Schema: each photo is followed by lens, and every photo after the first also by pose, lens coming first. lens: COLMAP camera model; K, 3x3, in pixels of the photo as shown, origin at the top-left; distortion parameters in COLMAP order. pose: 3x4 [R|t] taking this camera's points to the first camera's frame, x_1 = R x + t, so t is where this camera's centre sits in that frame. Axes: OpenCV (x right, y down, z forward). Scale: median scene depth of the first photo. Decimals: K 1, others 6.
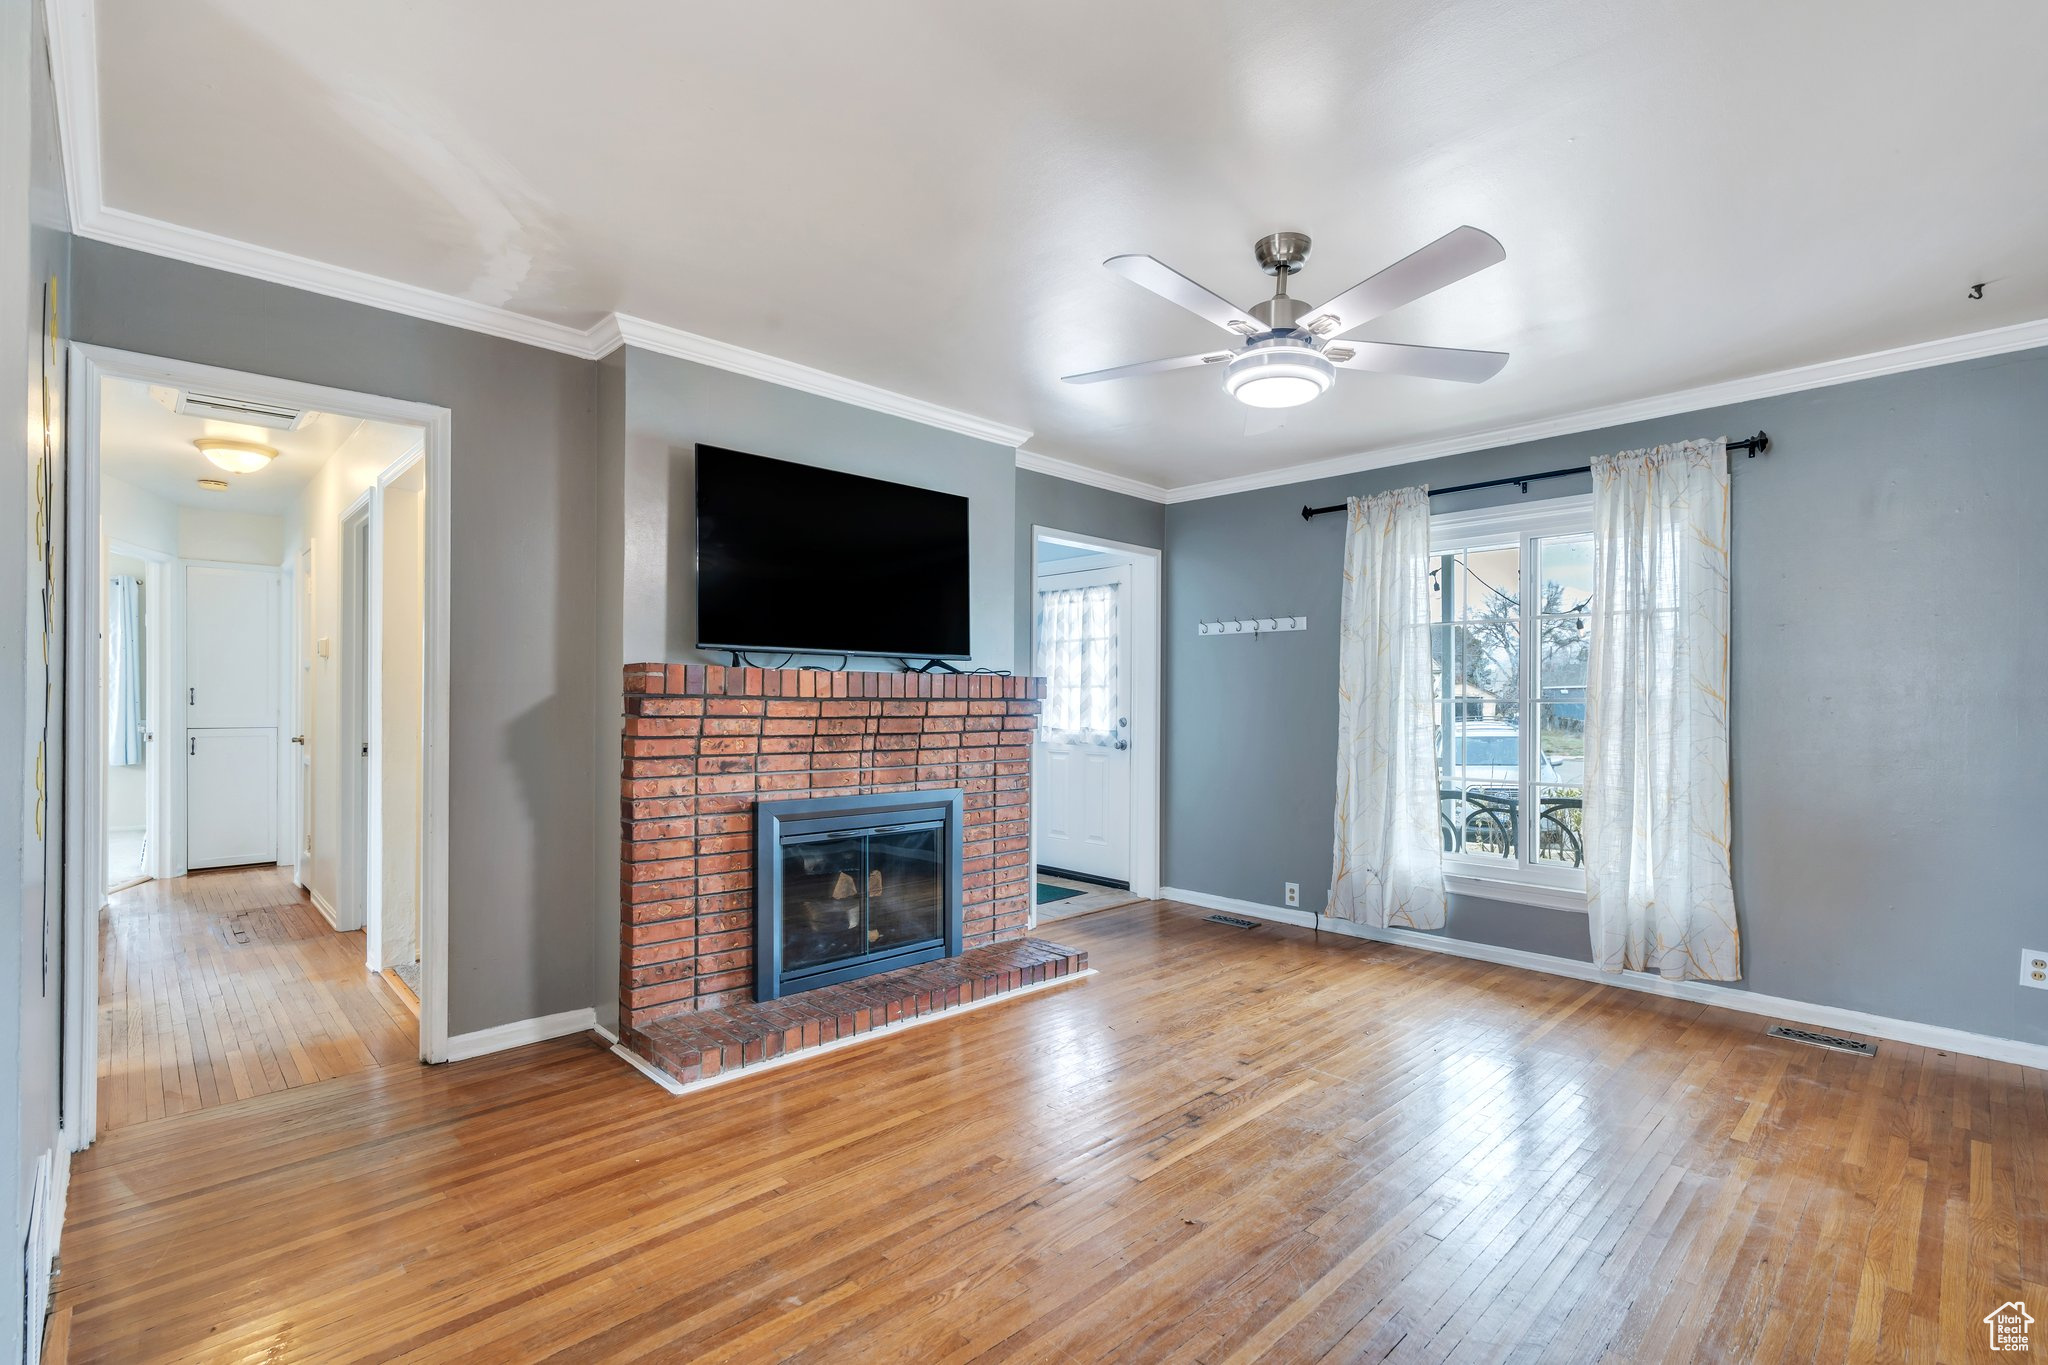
lens RADIAL K [[942.0, 0, 1023.8], [0, 942.0, 703.7], [0, 0, 1]] dist [-0.002837, 0.006613]
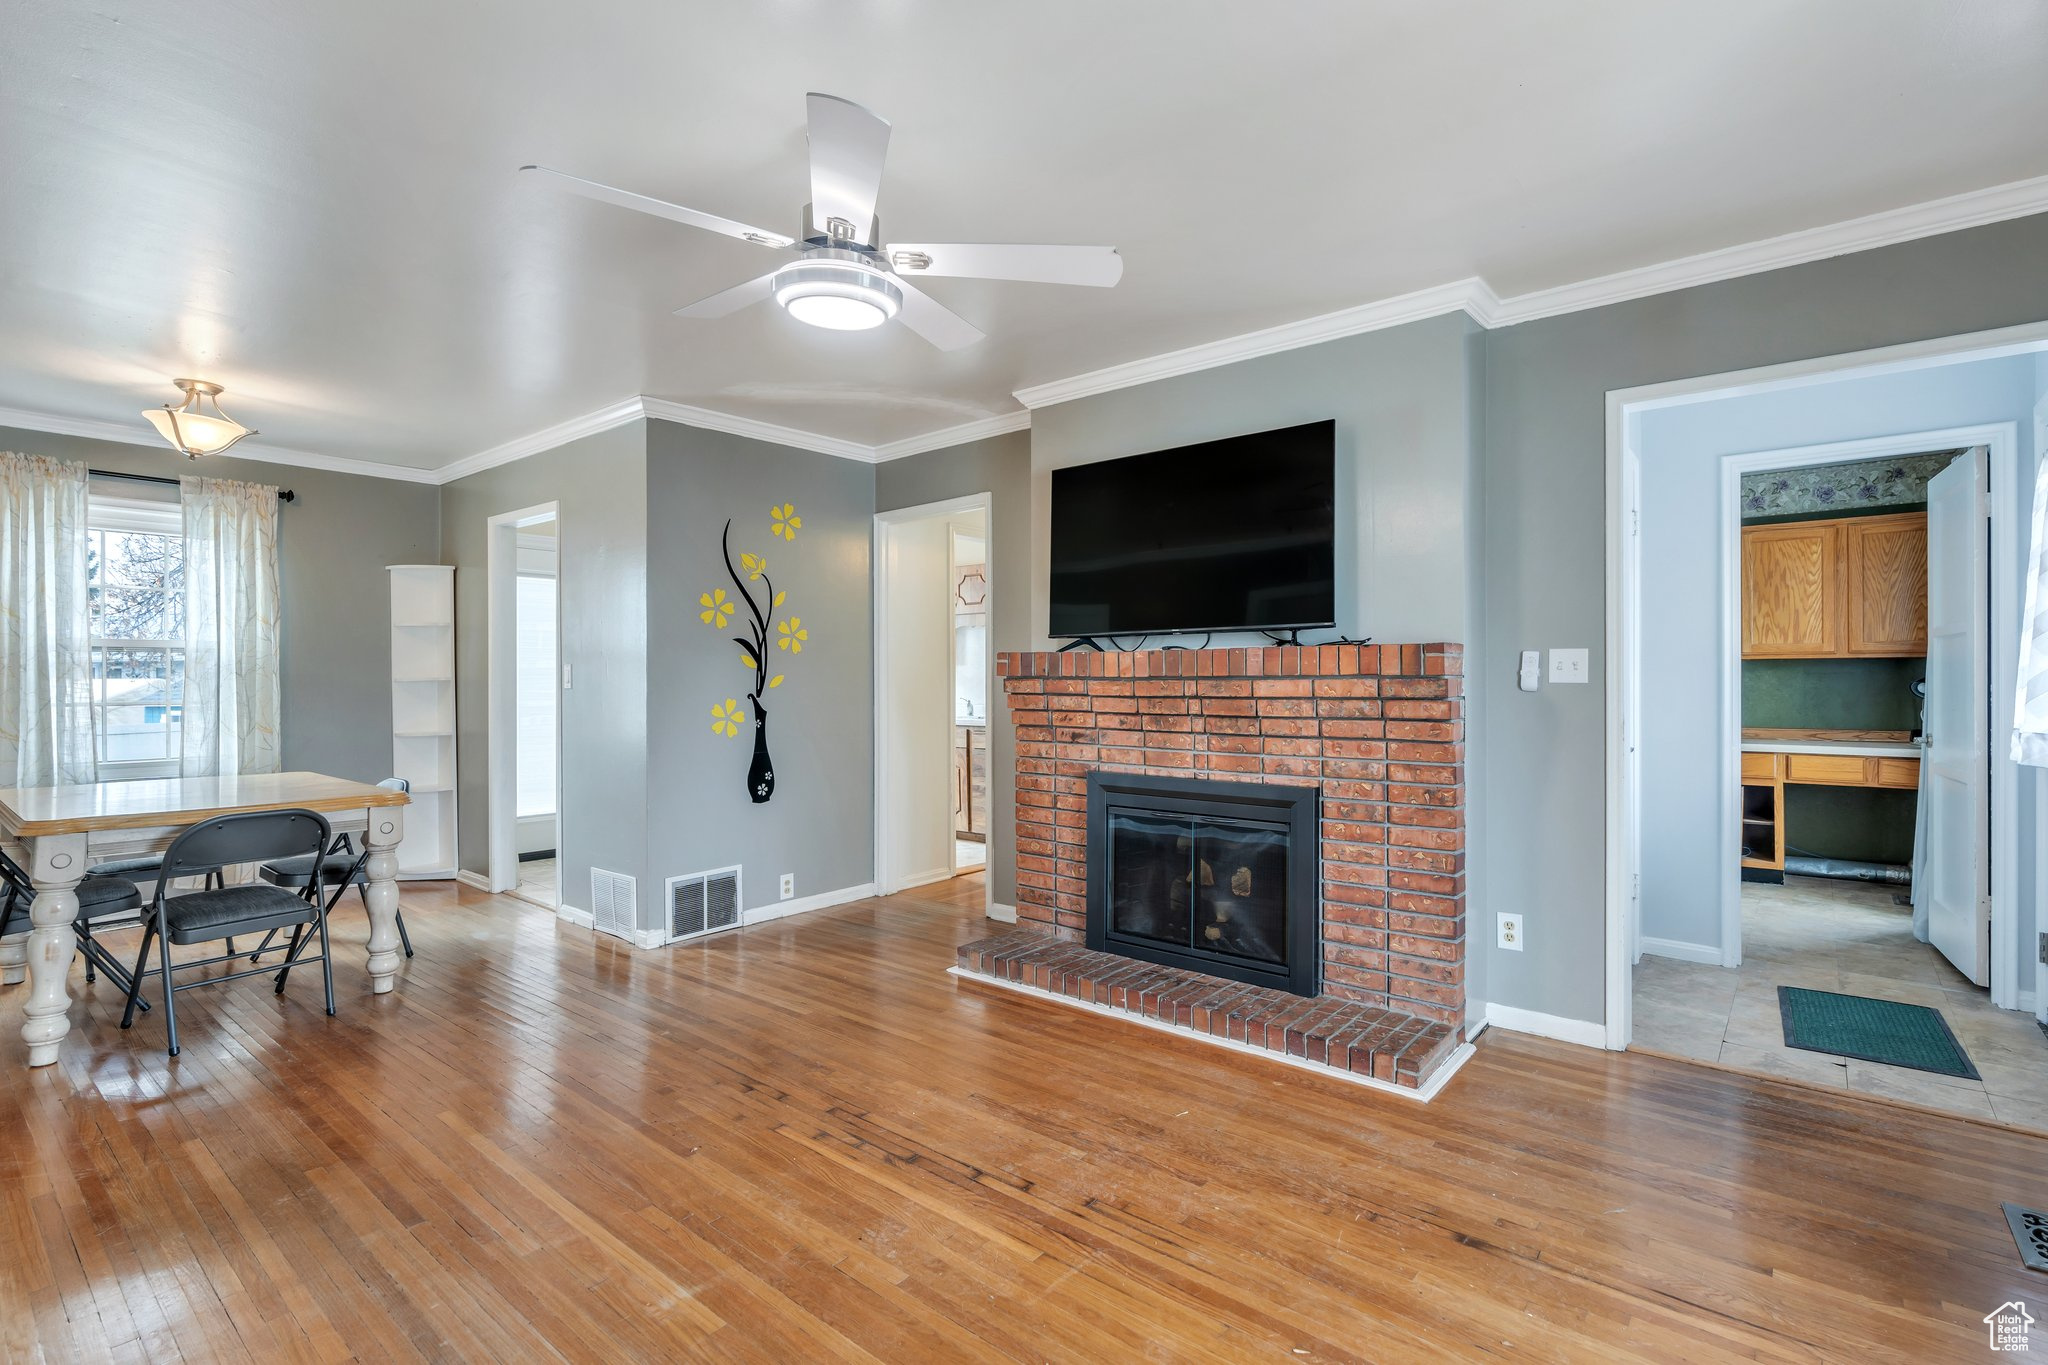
lens RADIAL K [[953.4, 0, 1030.6], [0, 953.4, 676.5], [0, 0, 1]] dist [-0.001728, 0.000370]
pose [[0.110348, -0.010640, -0.993836, 0.789424], [-0.000243, 0.999942, -0.010733, 0.004076], [0.993893, 0.001426, 0.110339, 0.750461]]
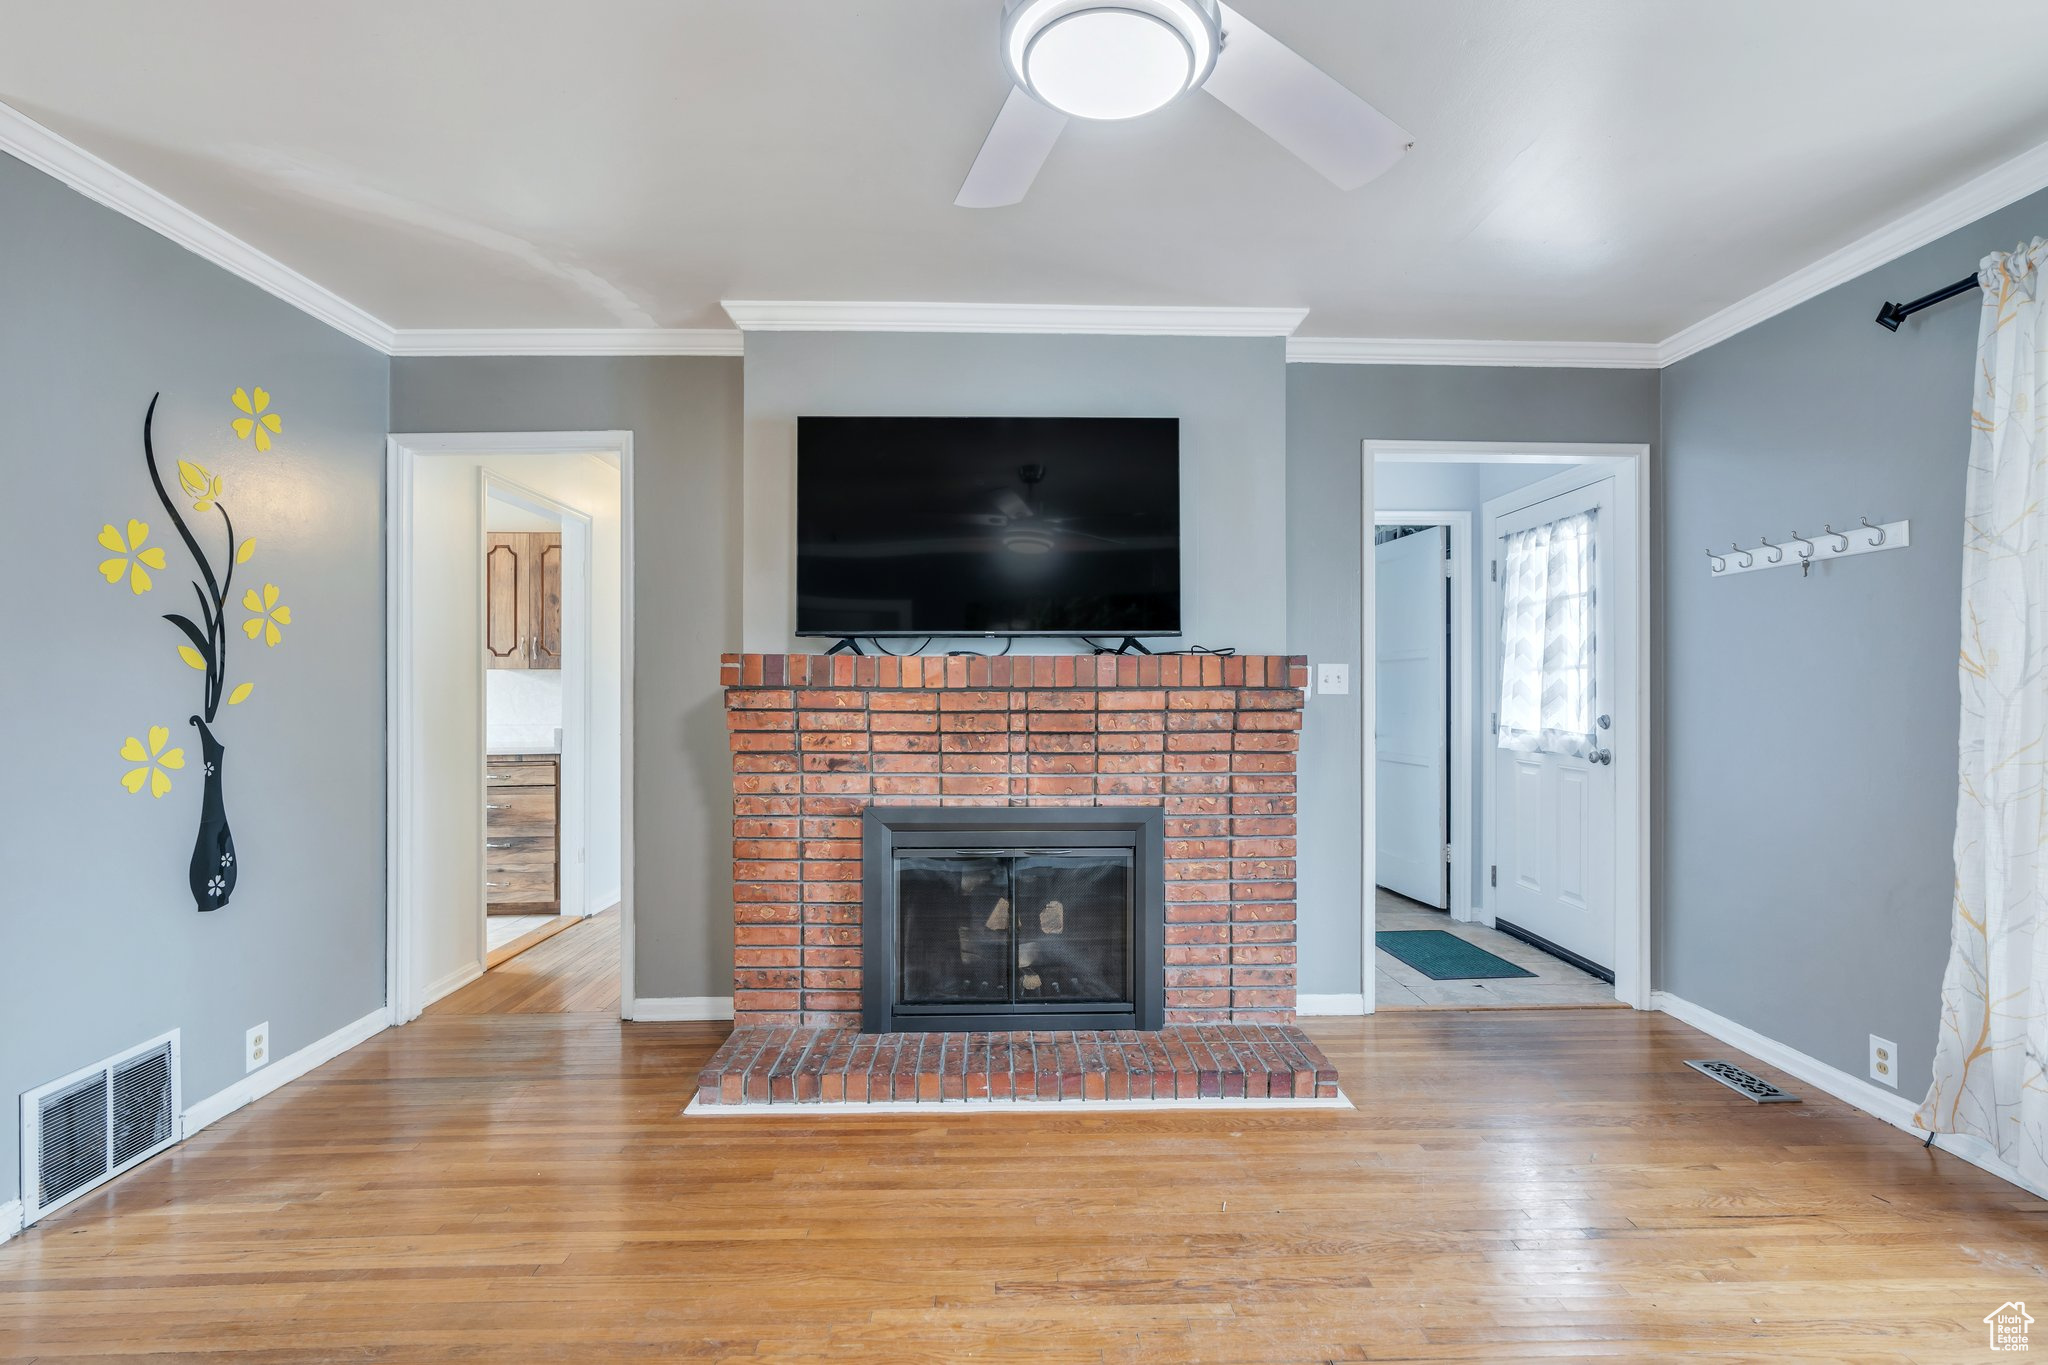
lens RADIAL K [[936.8, 0, 1021.9], [0, 936.8, 688.3], [0, 0, 1]] dist [-0.009239, 0.006232]
pose [[0.736226, -0.009159, -0.676674, 0.396461], [0.003915, 0.999949, -0.009275, 0.001886], [0.676725, 0.004179, 0.736224, 0.420025]]
